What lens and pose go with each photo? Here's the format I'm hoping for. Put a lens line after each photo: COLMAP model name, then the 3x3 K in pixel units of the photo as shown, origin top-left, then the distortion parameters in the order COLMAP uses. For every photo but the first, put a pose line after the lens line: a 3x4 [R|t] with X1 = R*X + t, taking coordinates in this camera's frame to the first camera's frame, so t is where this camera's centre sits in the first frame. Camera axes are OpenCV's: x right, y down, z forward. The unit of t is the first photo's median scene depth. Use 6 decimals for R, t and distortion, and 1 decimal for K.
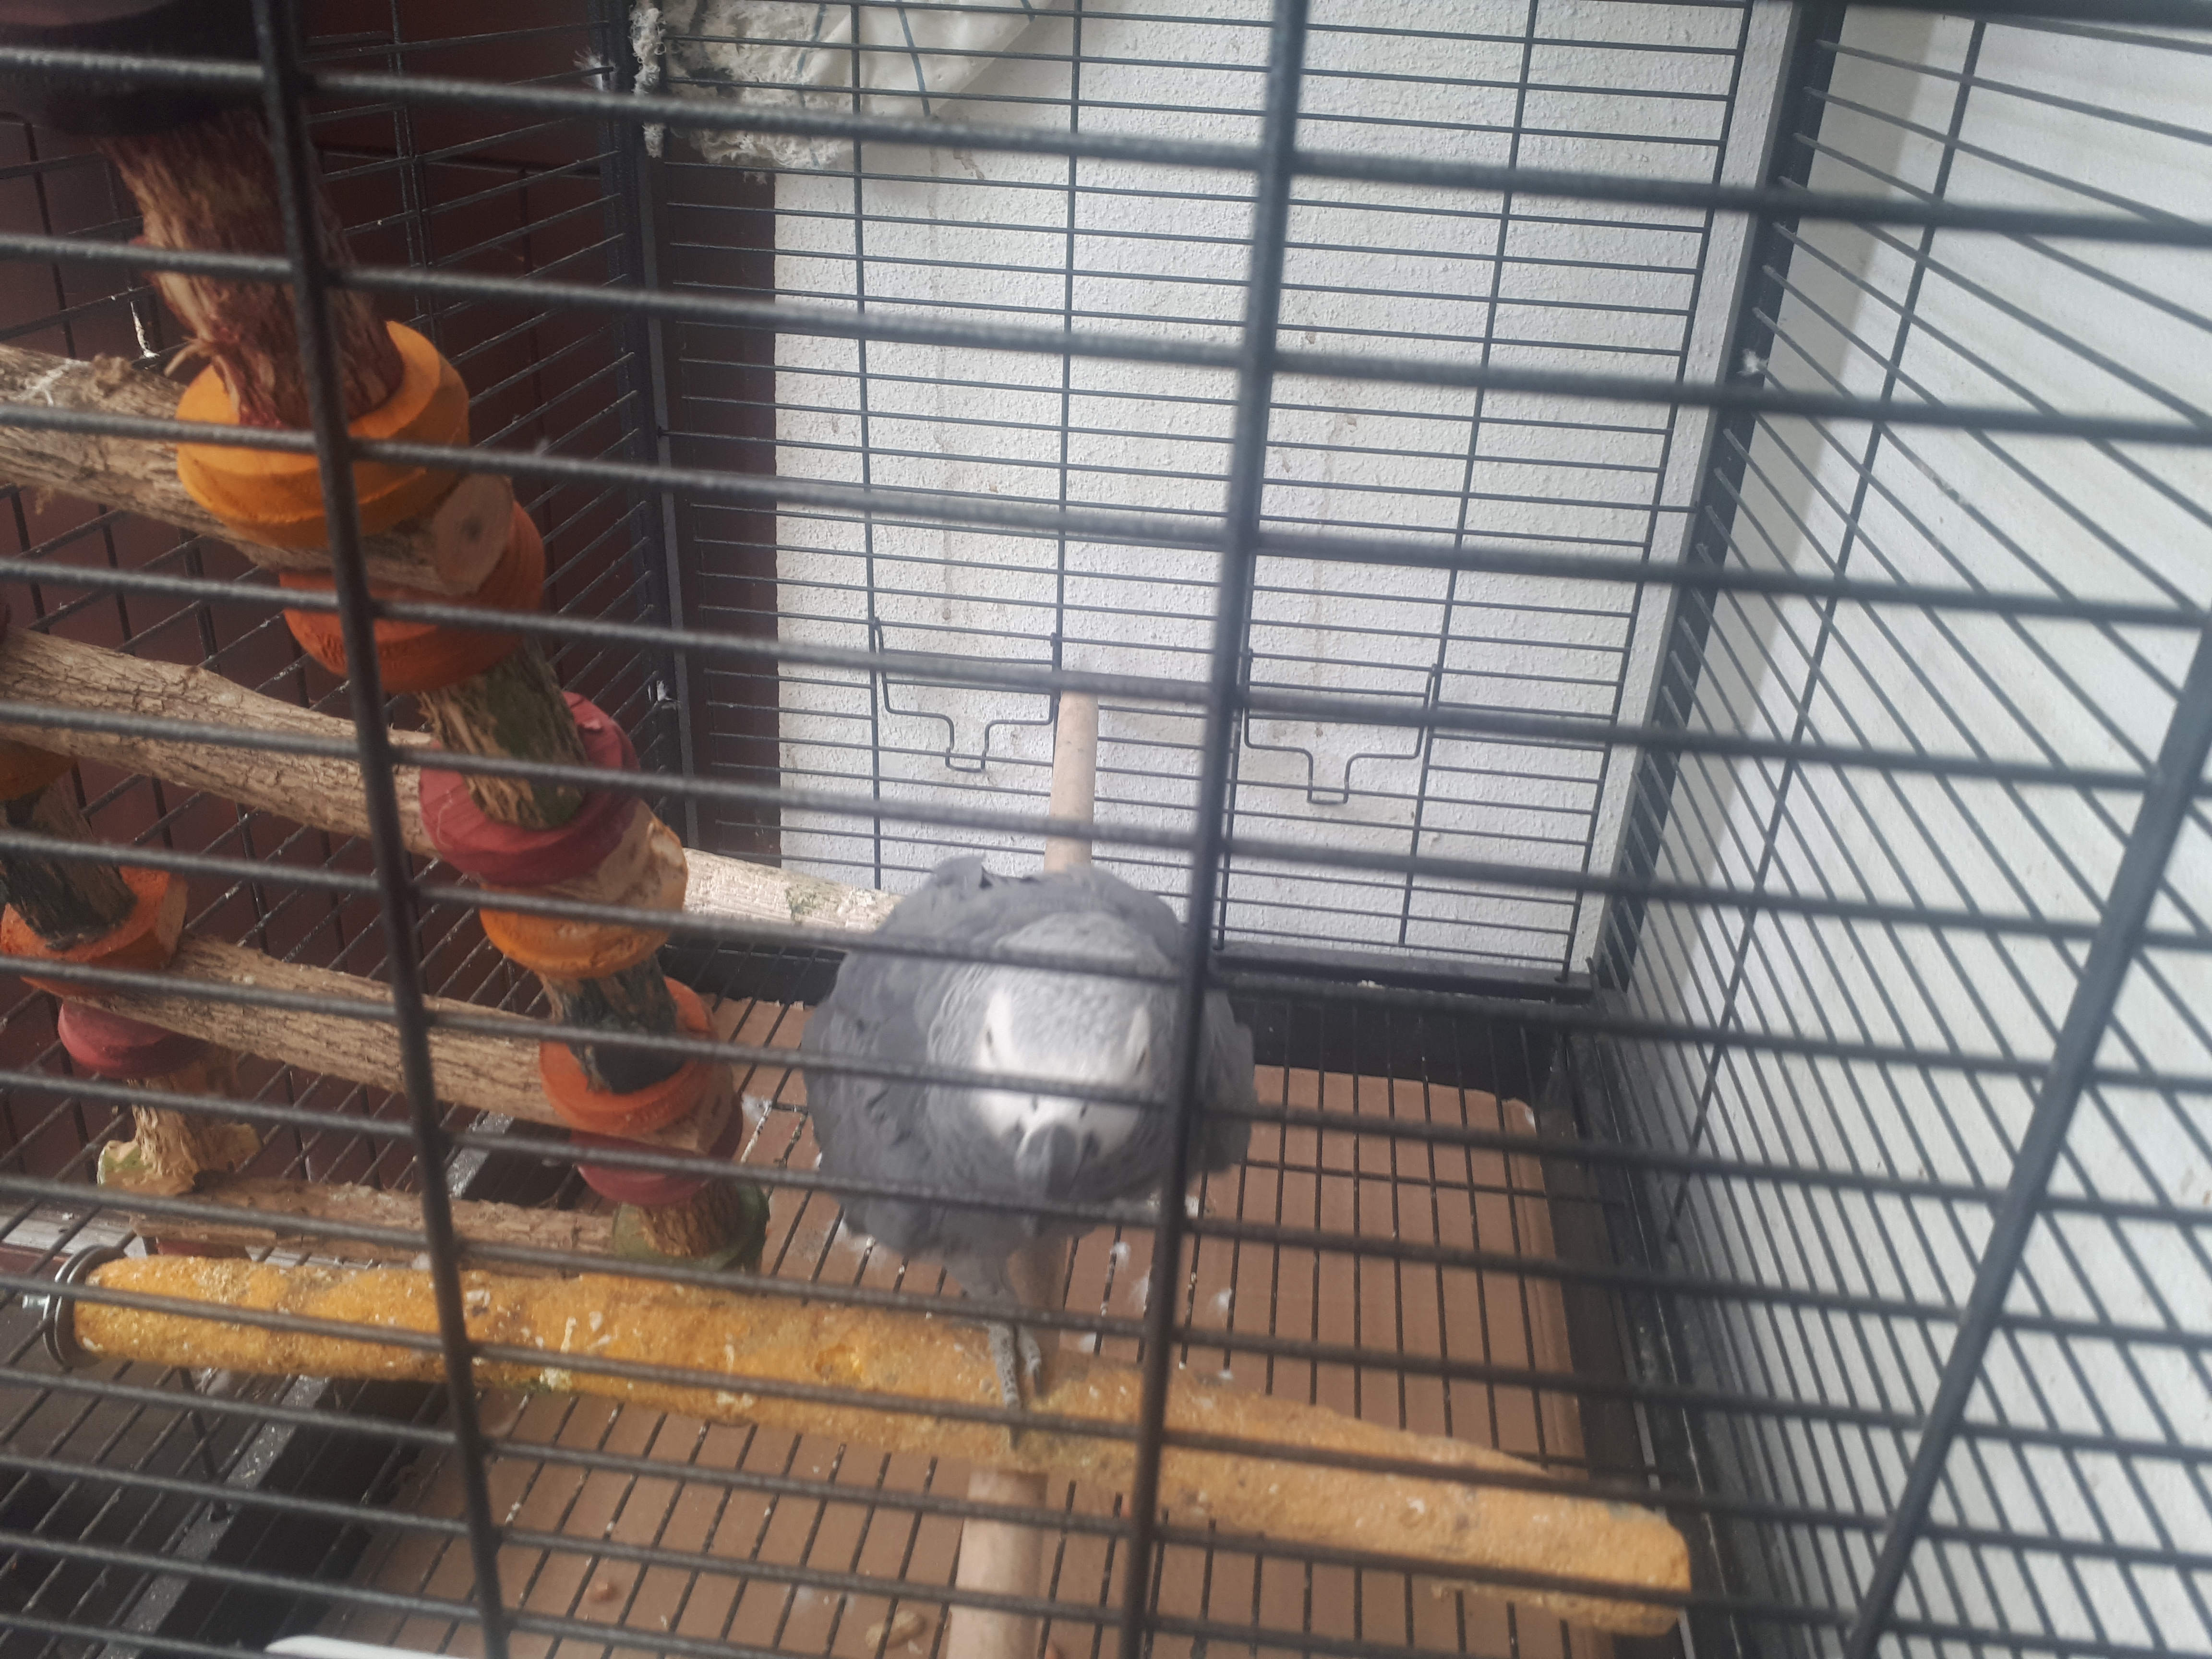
lens RADIAL K [[1774.2, 0, 1069.0], [0, 1774.2, 828.4], [0, 0, 1]] dist [-0.001473, -0.005579]
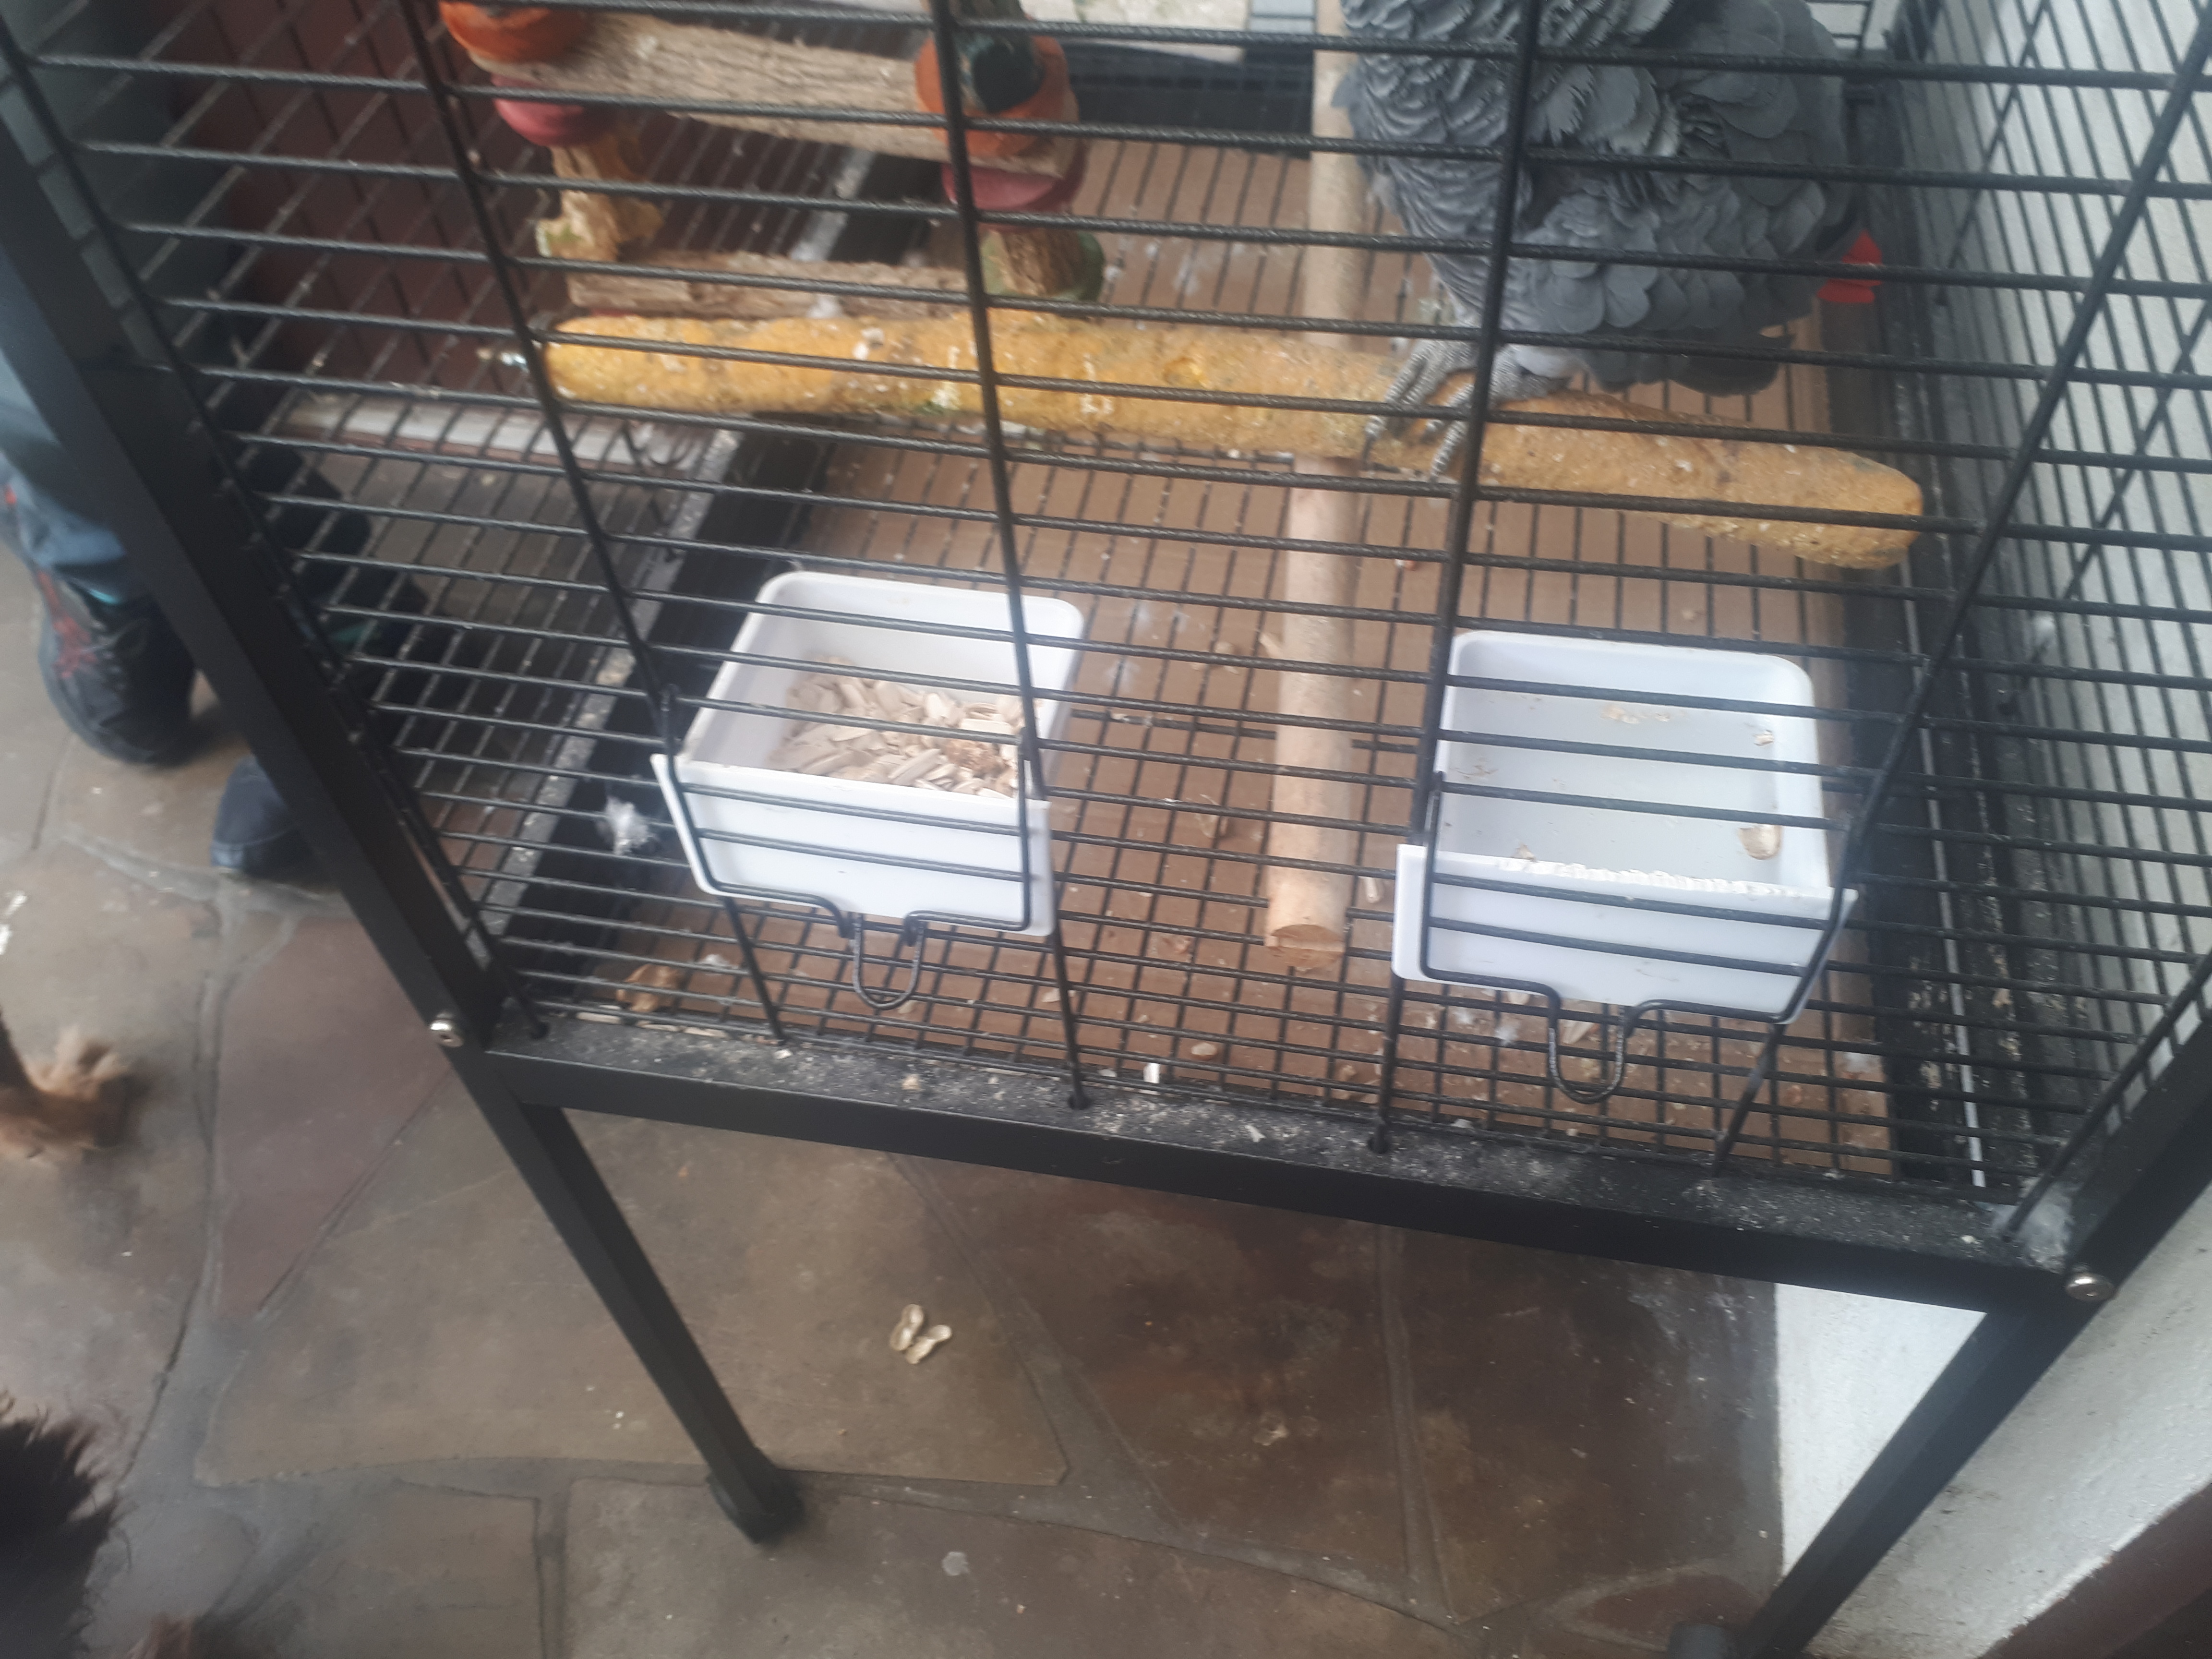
lens RADIAL K [[1786.4, 0, 1112.0], [0, 1786.4, 828.2], [0, 0, 1]] dist [0.004401, -0.016256]
pose [[0.993026, -0.026060, -0.114978, -0.047545], [0.071402, 0.908991, 0.410654, 0.086621], [0.093813, -0.416000, 0.904513, -0.194811]]
